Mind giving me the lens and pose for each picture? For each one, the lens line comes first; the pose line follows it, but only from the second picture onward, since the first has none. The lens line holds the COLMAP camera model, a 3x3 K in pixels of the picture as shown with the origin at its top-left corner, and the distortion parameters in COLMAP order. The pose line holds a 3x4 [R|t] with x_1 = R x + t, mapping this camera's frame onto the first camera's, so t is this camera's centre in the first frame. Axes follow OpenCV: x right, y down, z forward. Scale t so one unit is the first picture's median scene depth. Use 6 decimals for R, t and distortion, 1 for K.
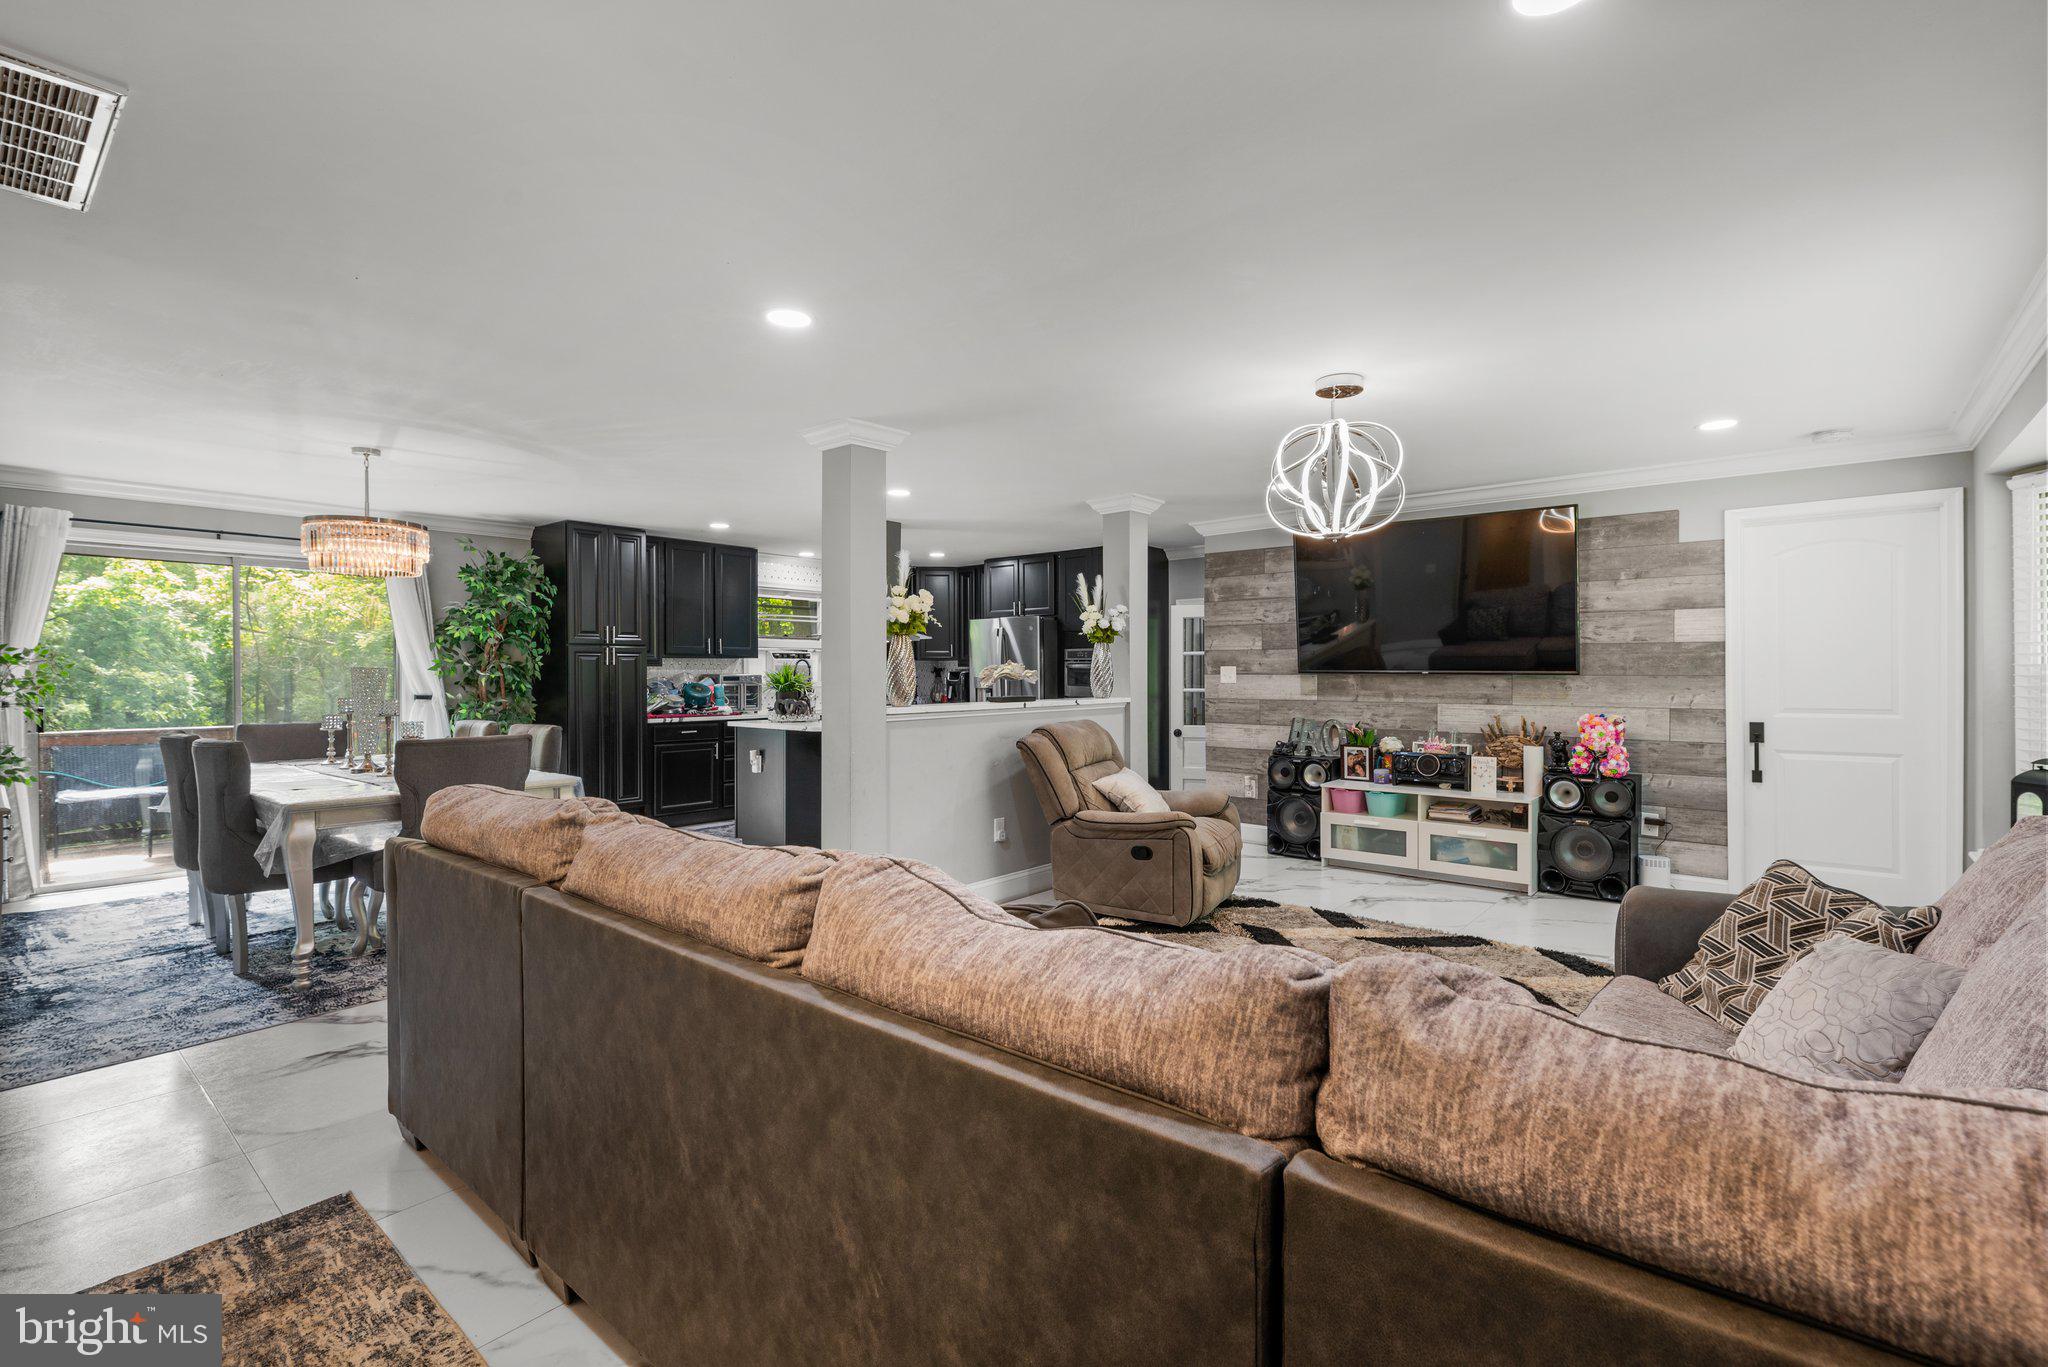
lens RADIAL K [[917.5, 0, 1025.6], [0, 917.5, 676.5], [0, 0, 1]] dist [0.001799, -0.000075]
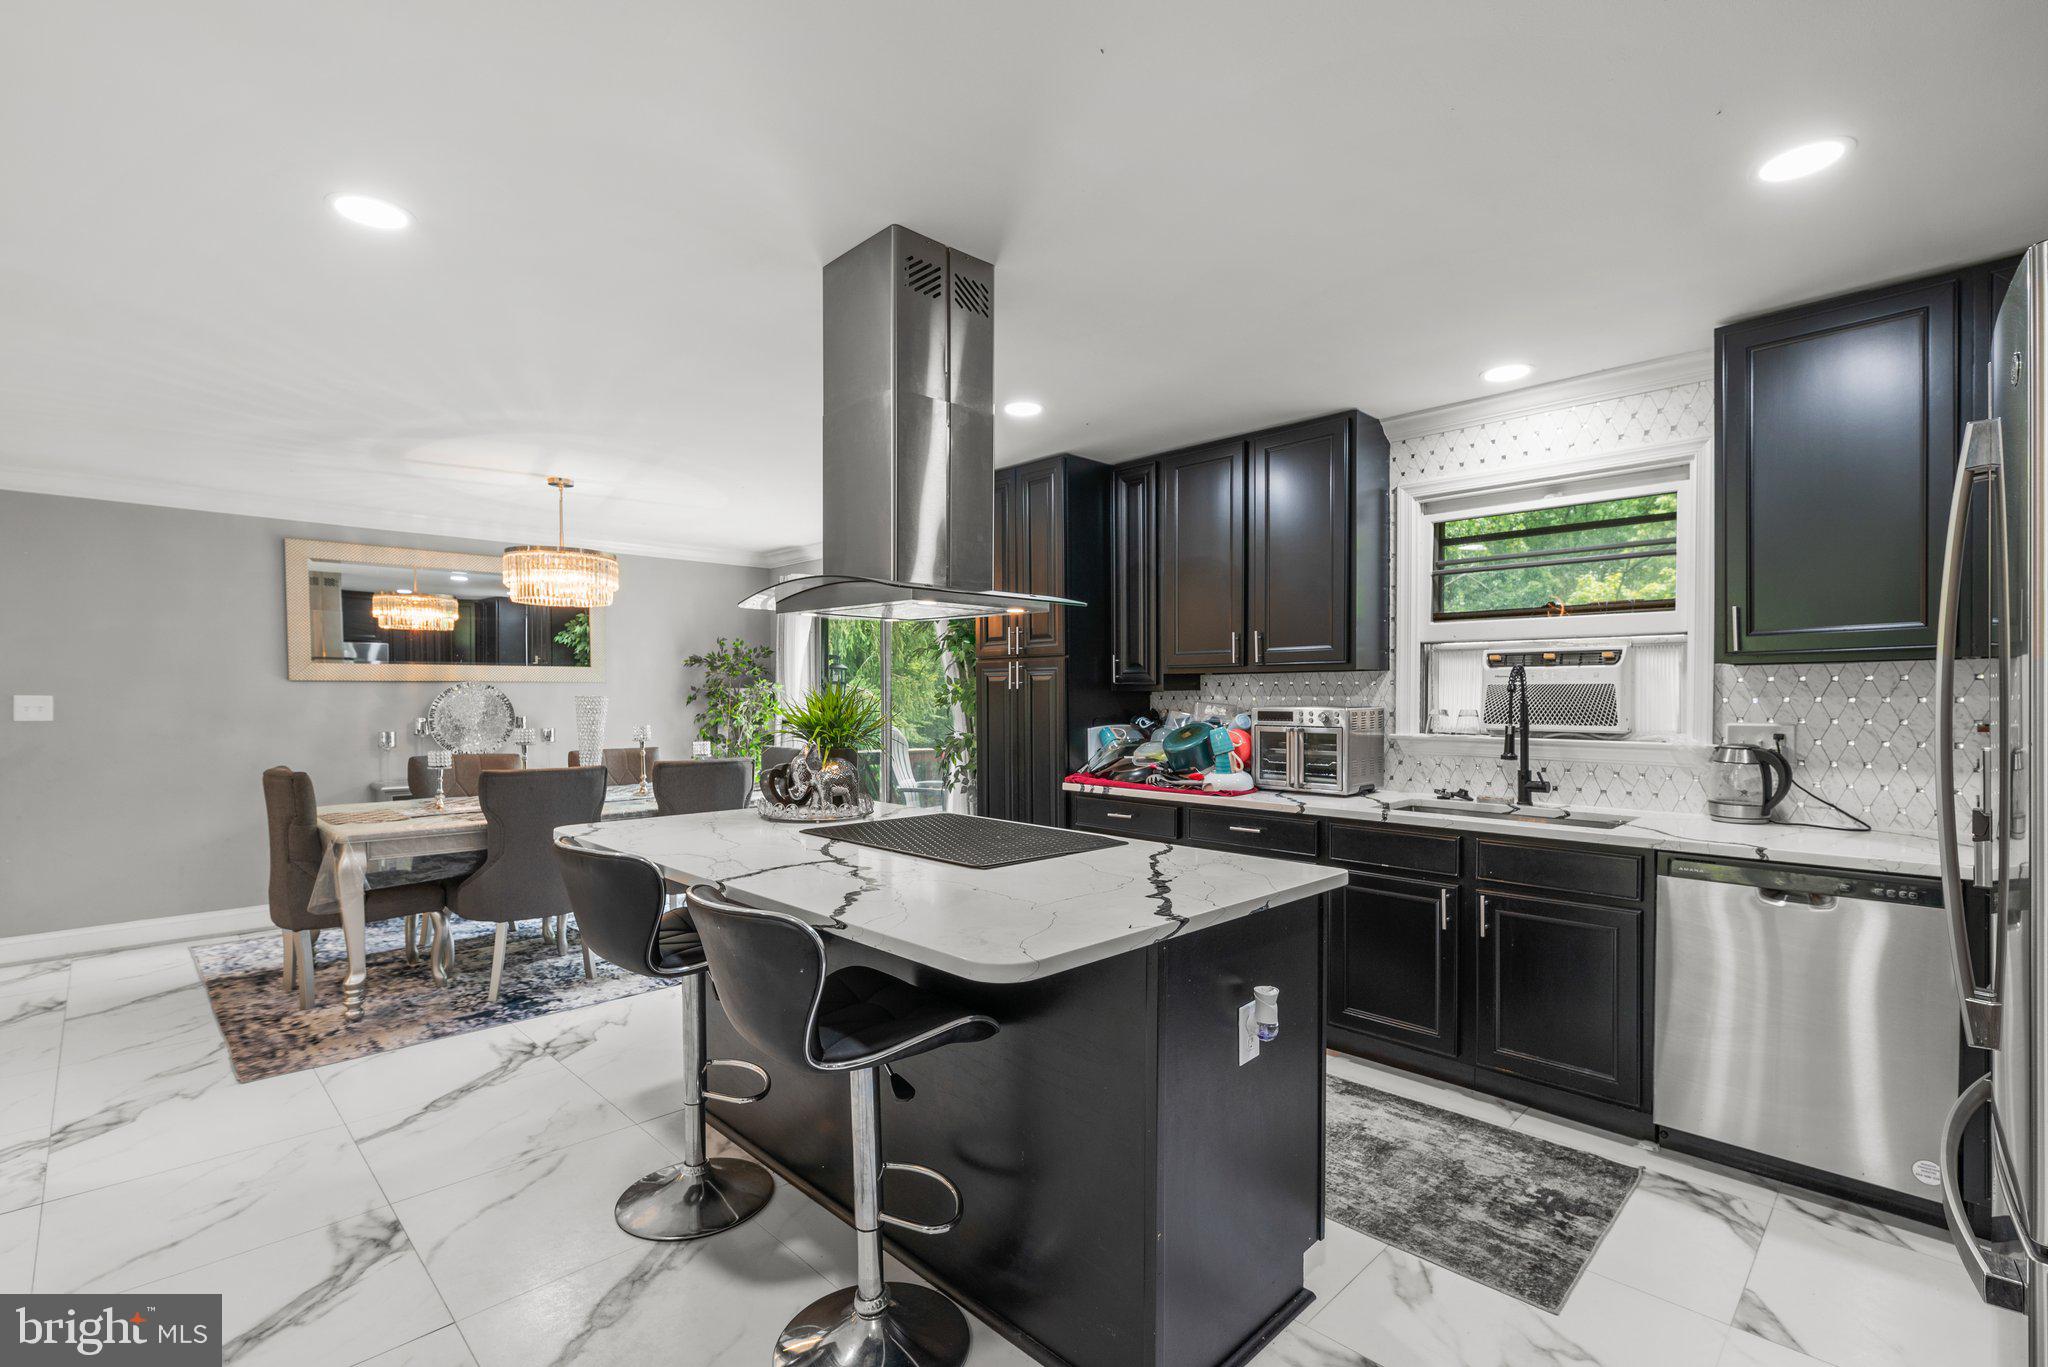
lens RADIAL K [[917.5, 0, 1025.9], [0, 917.5, 693.7], [0, 0, 1]] dist [0.001799, -0.000075]
pose [[-0.080961, 0.000850, -0.996717, 0.182468], [-0.004155, 0.999991, 0.001190, -0.011121], [0.996709, 0.004237, -0.080957, 1.116979]]
